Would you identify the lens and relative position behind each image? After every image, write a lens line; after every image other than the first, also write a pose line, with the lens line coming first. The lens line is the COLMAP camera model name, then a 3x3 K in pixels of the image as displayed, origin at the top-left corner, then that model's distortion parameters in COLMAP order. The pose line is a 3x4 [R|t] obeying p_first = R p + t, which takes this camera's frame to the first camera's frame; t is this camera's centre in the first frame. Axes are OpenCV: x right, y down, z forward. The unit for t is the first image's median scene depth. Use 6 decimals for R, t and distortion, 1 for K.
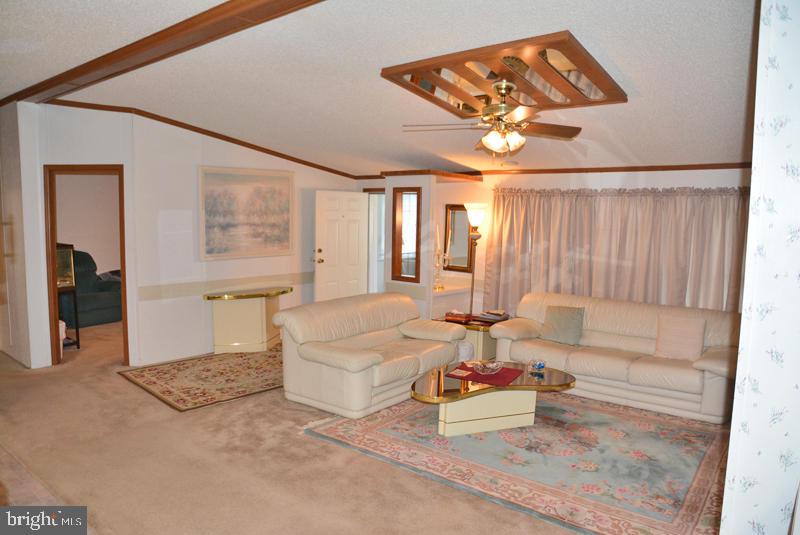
lens RADIAL K [[567.3, 0, 384.7], [0, 567.3, 266.9], [0, 0, 1]] dist [-0.142923, 0.083714]
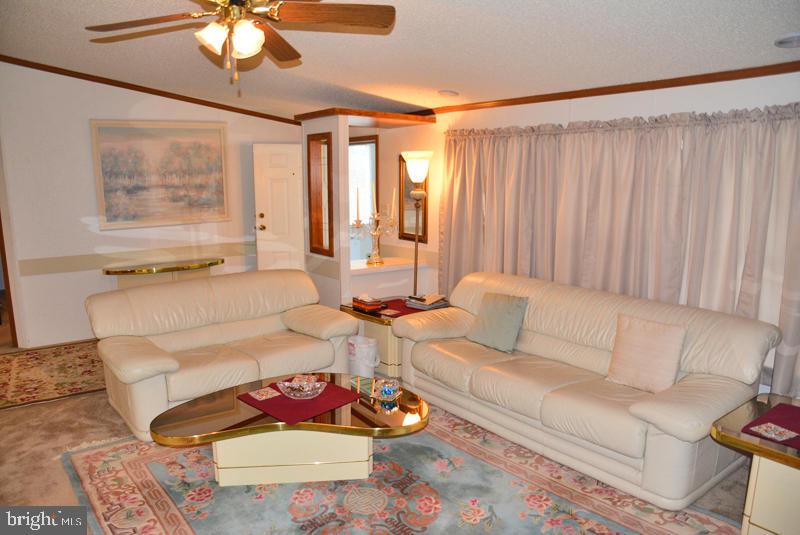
lens RADIAL K [[562.3, 0, 390.9], [0, 562.3, 284.2], [0, 0, 1]] dist [-0.135639, 0.075726]
pose [[0.978115, 0.020772, -0.207027, 0.291754], [-0.000472, 0.995223, 0.097623, -0.009637], [0.208066, -0.095389, 0.973452, 0.257399]]
